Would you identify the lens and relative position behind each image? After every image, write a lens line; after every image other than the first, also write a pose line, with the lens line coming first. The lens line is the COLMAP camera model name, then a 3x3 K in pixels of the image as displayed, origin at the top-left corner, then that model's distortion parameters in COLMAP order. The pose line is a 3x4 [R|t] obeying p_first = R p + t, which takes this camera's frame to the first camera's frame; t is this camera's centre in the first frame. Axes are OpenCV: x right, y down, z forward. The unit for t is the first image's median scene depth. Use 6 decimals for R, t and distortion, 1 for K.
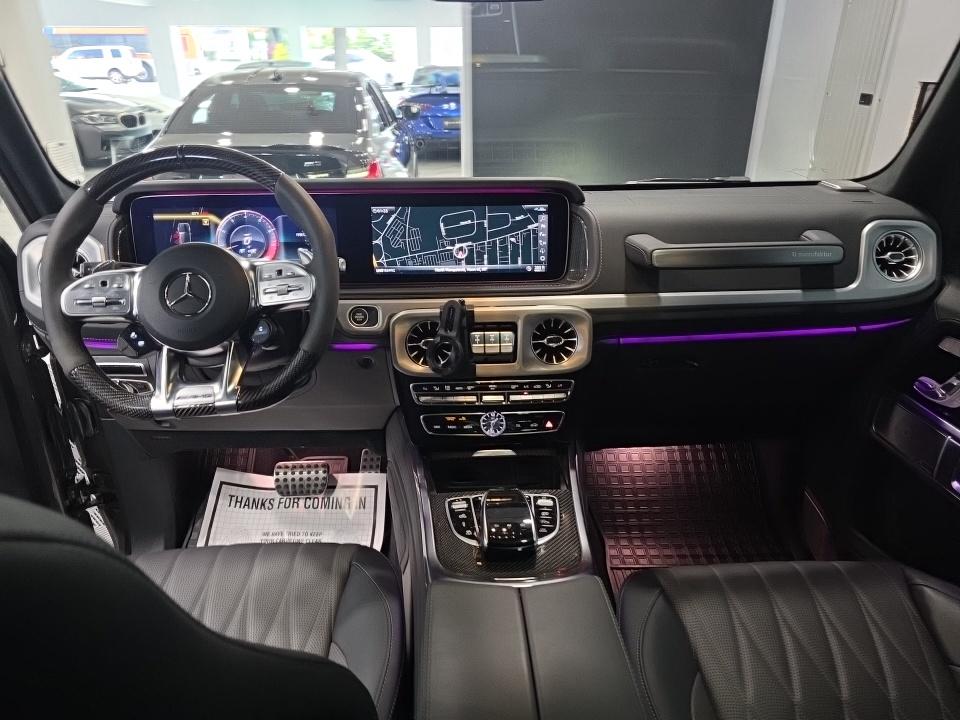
lens RADIAL K [[643.0, 0, 480.0], [0, 643.0, 360.0], [0, 0, 1]] dist [-0.008696, -0.006939]
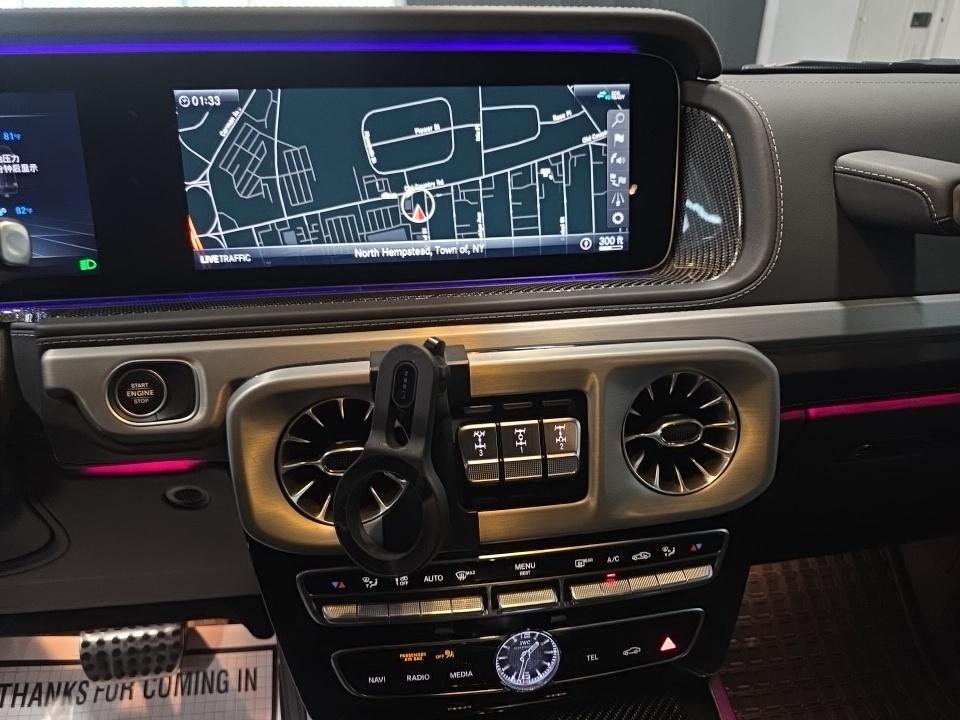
lens RADIAL K [[643.0, 0, 480.0], [0, 643.0, 360.0], [0, 0, 1]] dist [-0.008696, -0.006939]
pose [[0.995174, -0.043153, 0.088129, -0.031271], [0.041266, 0.998881, 0.023120, -0.081551], [-0.089028, -0.019372, 0.995841, 0.604693]]
